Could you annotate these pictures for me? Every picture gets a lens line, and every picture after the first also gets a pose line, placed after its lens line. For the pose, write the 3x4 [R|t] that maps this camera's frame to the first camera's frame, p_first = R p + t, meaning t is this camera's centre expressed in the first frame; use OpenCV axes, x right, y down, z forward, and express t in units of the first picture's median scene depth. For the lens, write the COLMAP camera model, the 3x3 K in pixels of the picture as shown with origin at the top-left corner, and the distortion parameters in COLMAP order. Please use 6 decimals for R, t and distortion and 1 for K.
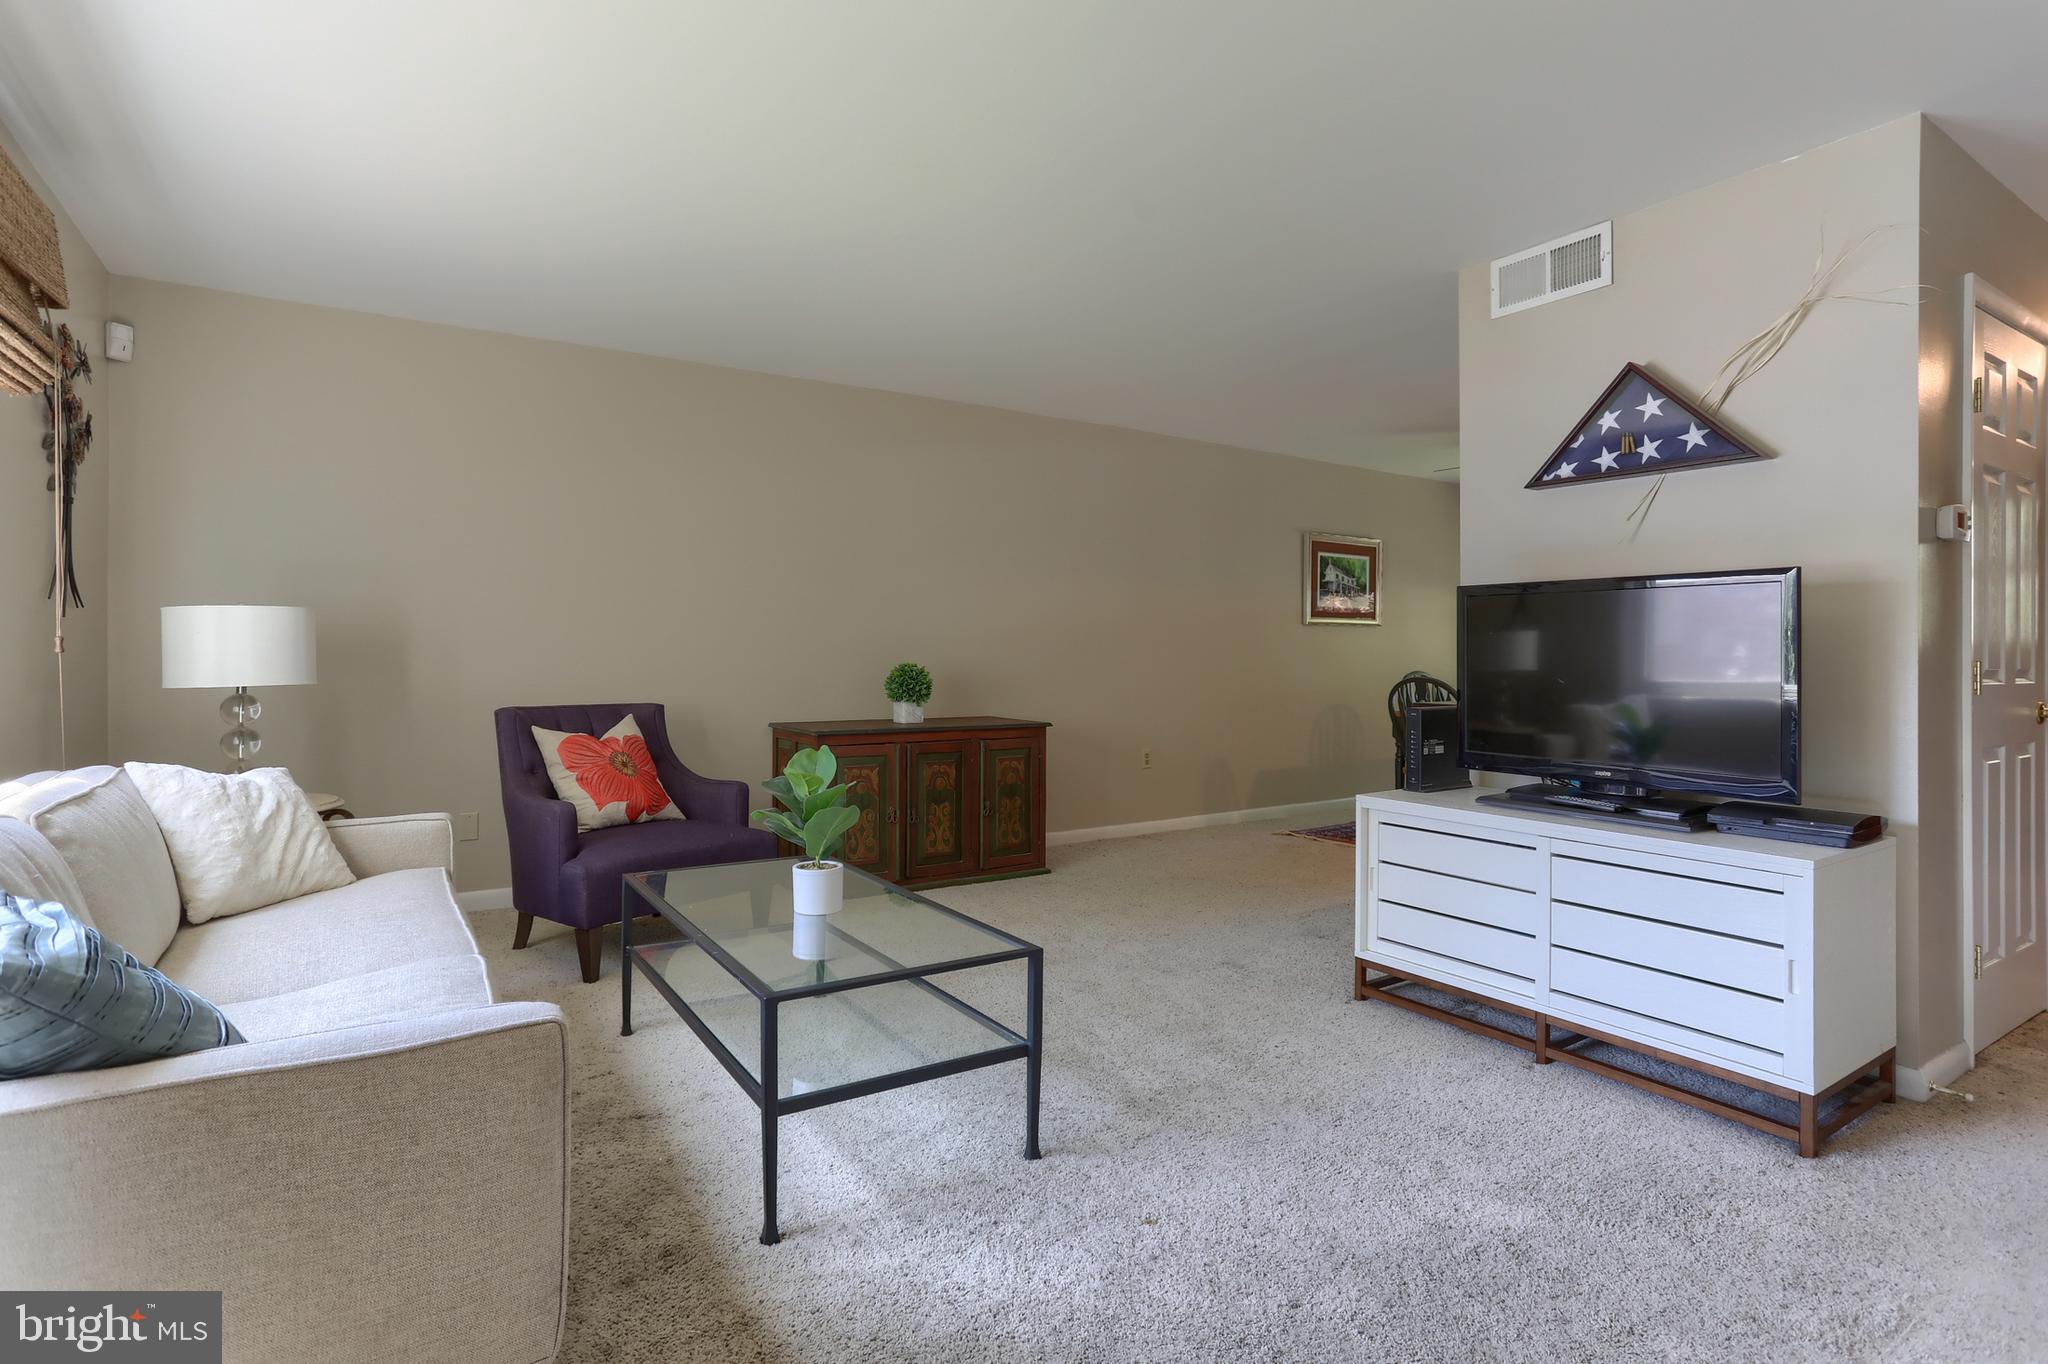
lens RADIAL K [[1031.0, 0, 1018.7], [0, 1031.0, 654.1], [0, 0, 1]] dist [-0.010623, 0.000923]
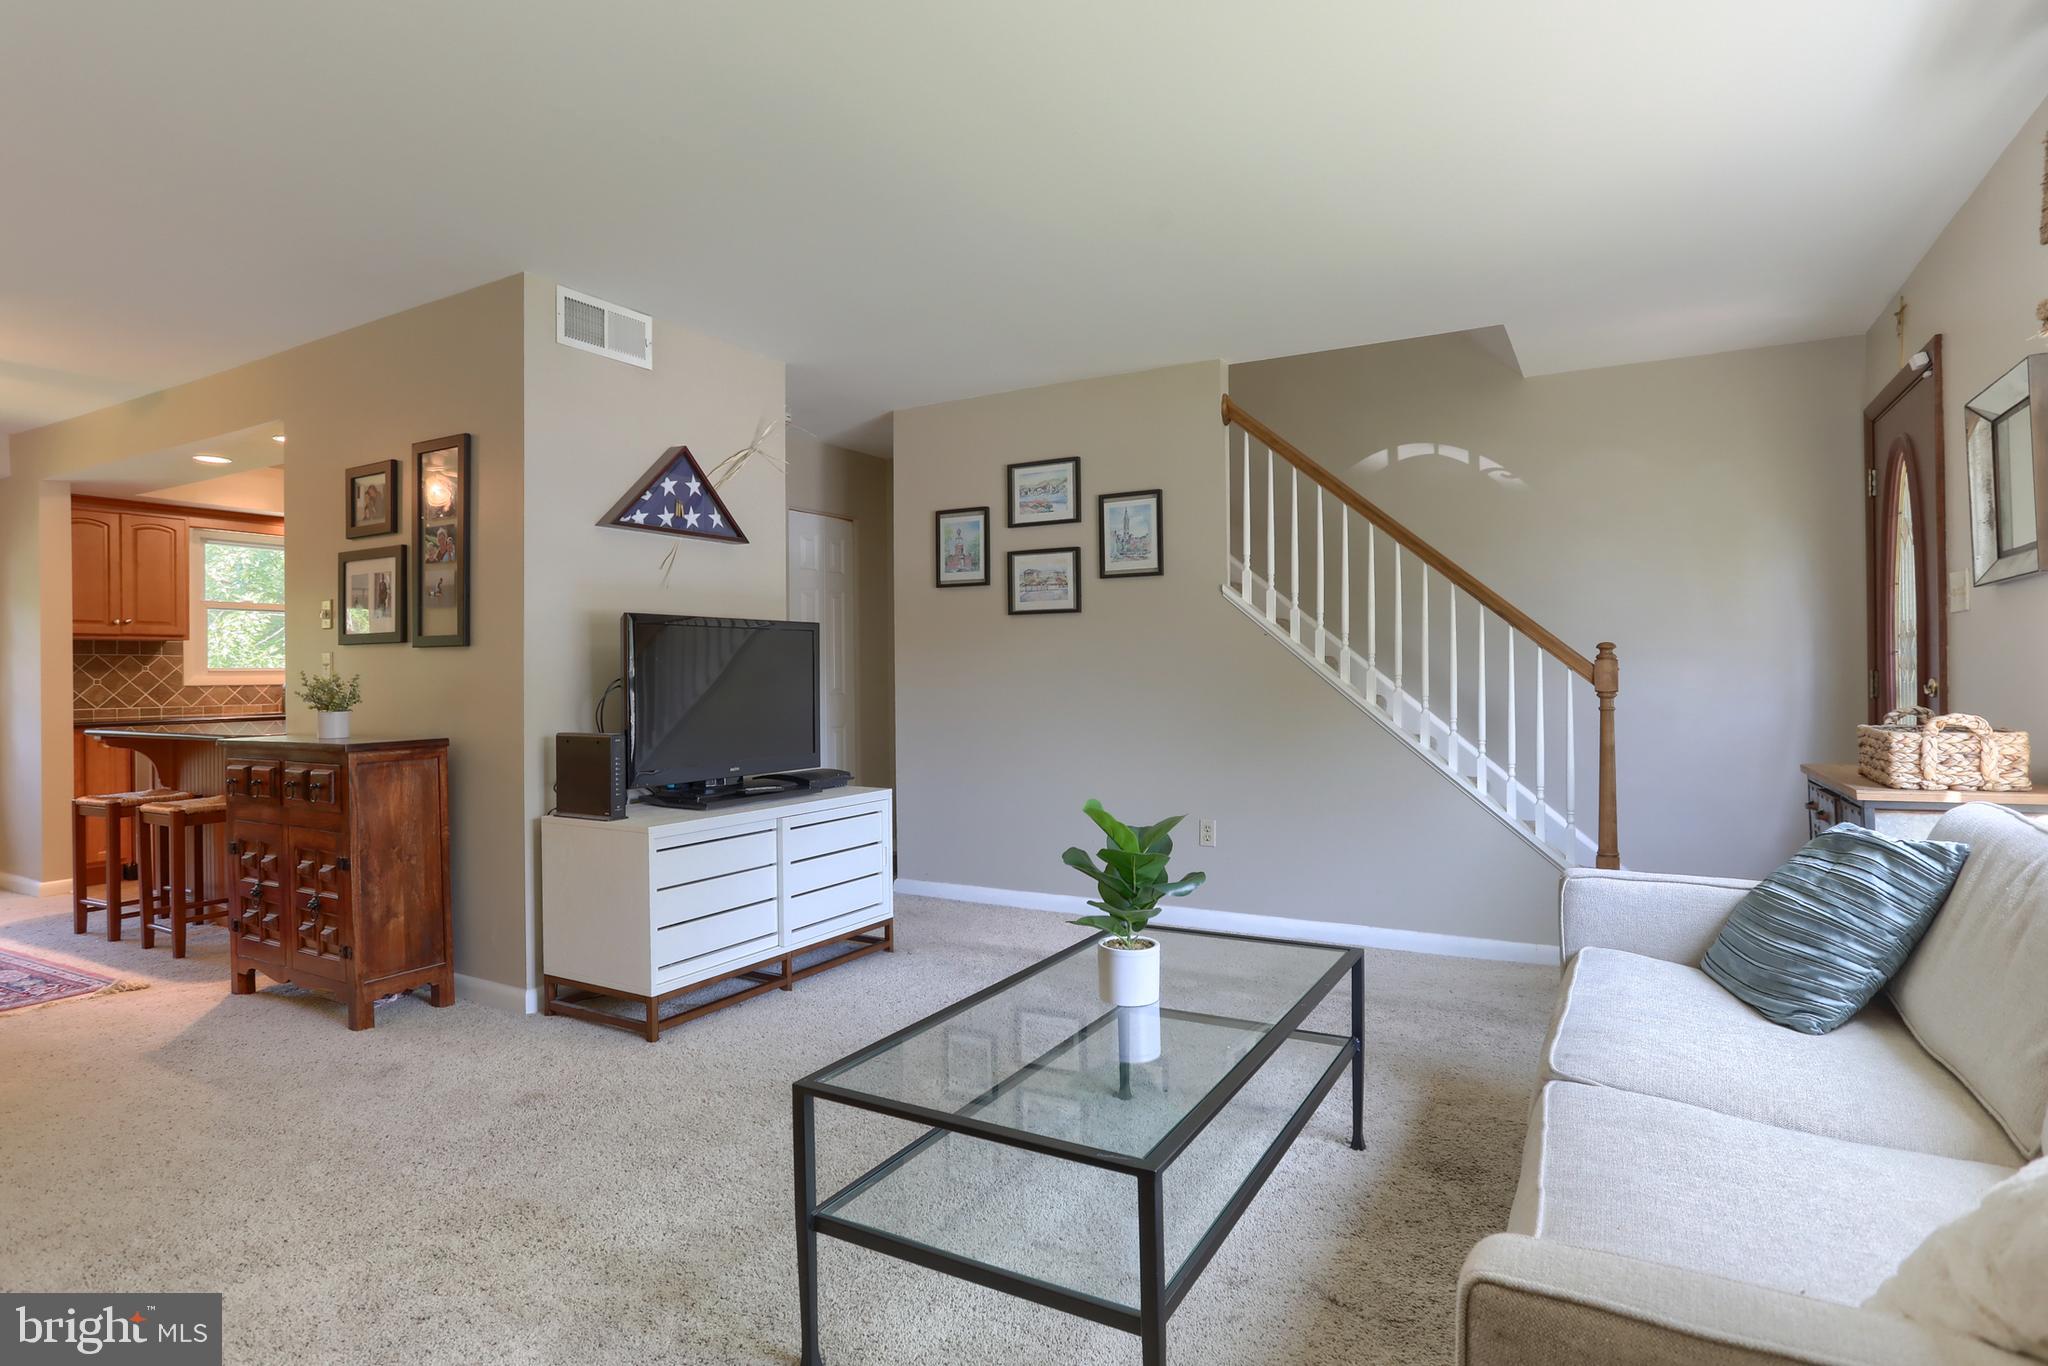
lens RADIAL K [[1059.0, 0, 1035.9], [0, 1059.0, 668.6], [0, 0, 1]] dist [-0.055617, 0.033206]
pose [[-0.466946, 0.003035, 0.884280, -0.581791], [0.010104, 0.999947, 0.001903, -0.006410], [-0.884228, 0.009823, -0.466952, 0.949282]]
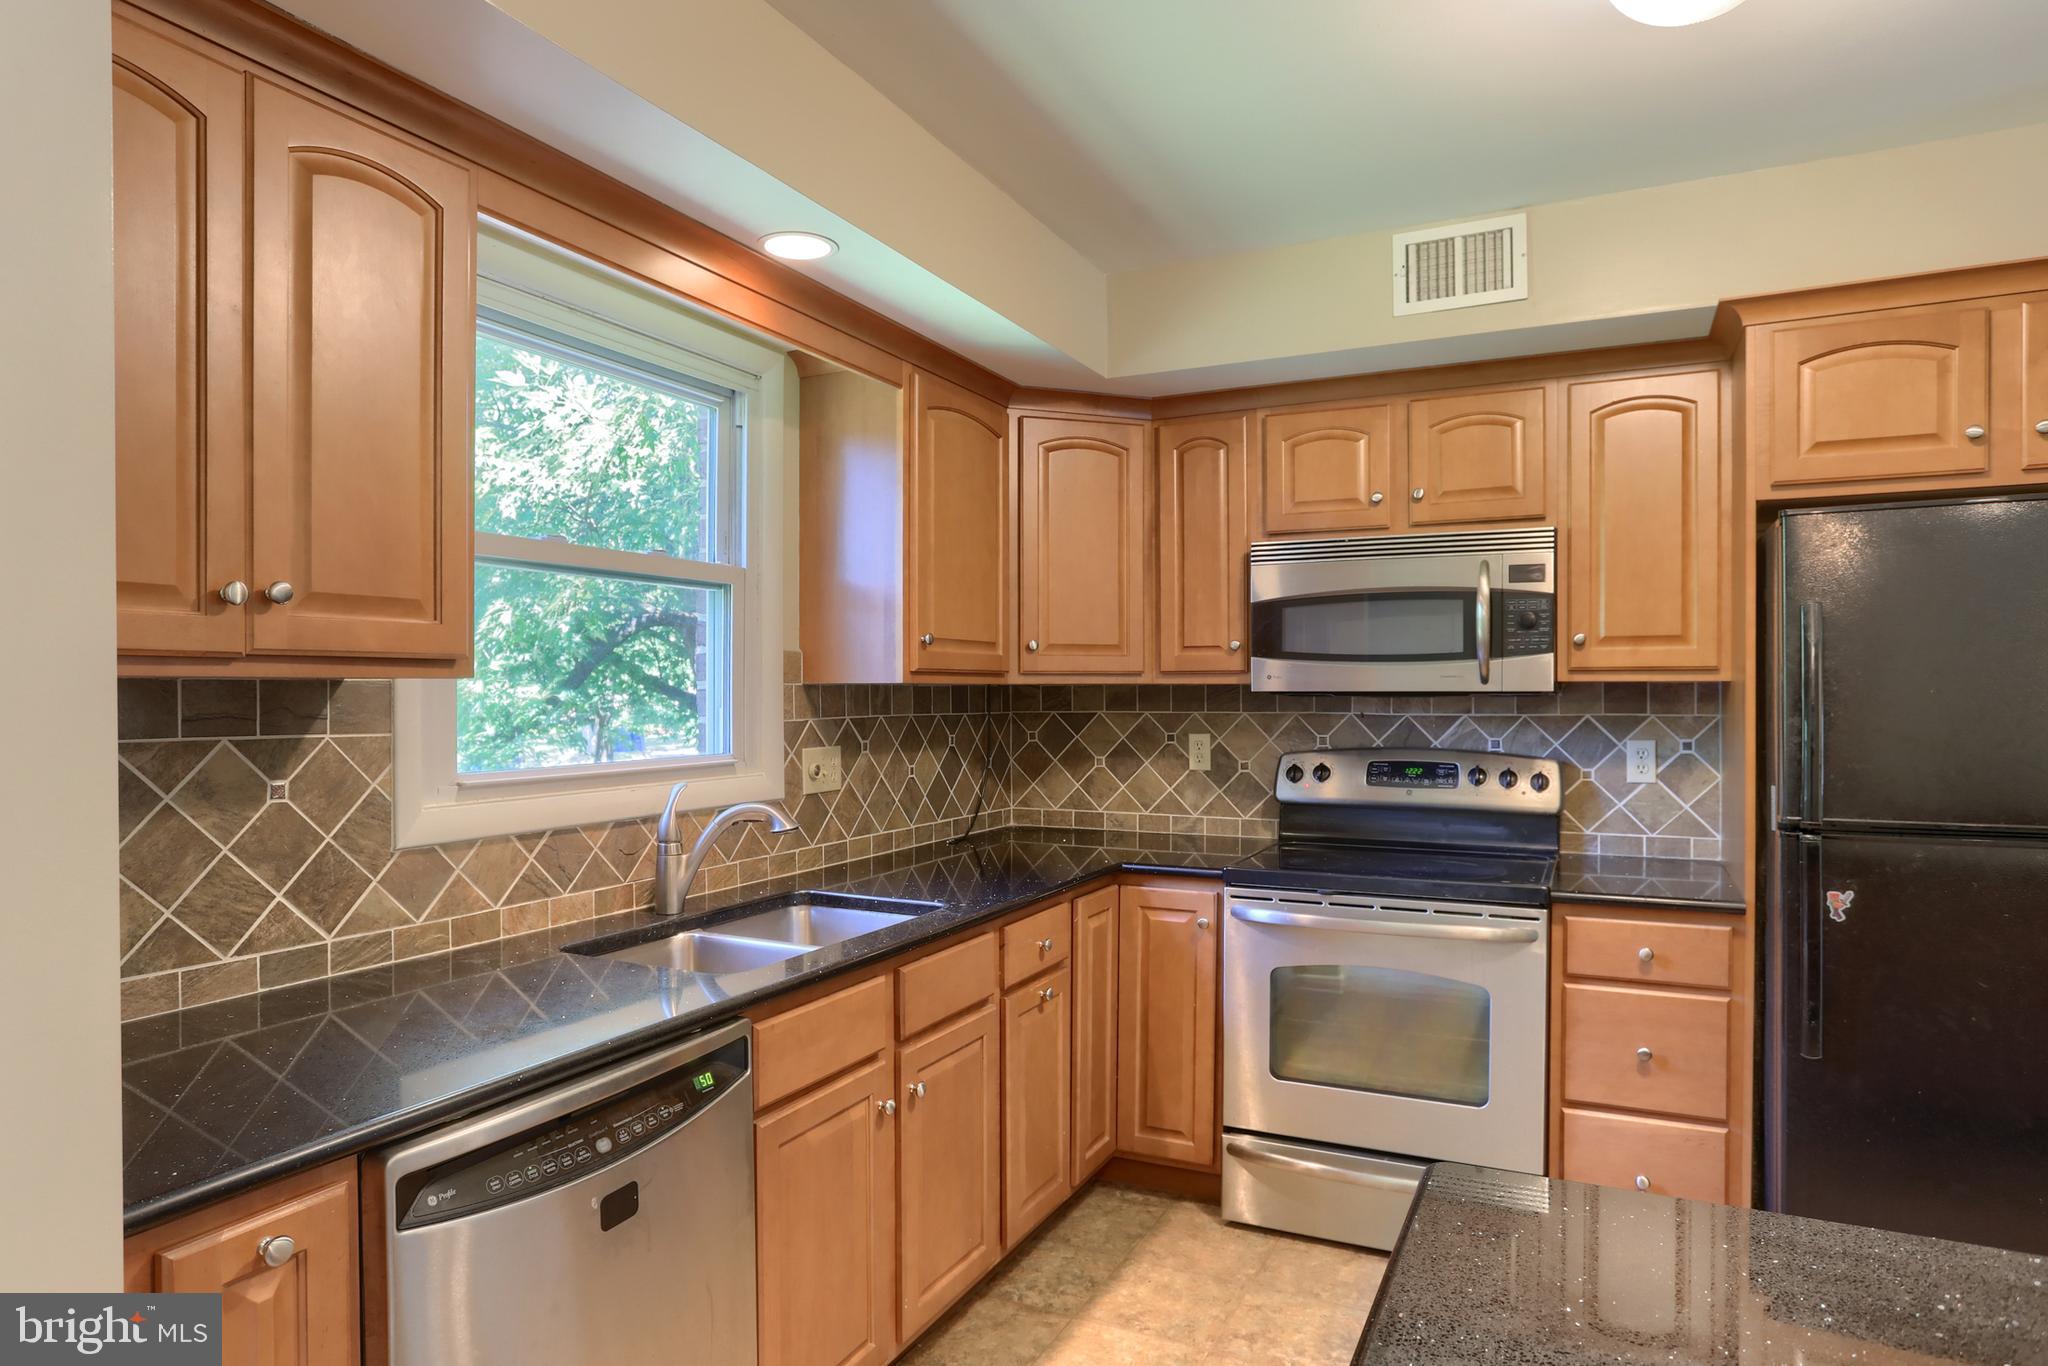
lens RADIAL K [[1191.0, 0, 1019.7], [0, 1191.0, 700.7], [0, 0, 1]] dist [-0.034878, 0.001740]
pose [[-0.513482, -0.011640, 0.858021, 0.964958], [0.001016, 0.999899, 0.014173, -0.058258], [-0.858100, 0.008150, -0.513419, 1.410998]]
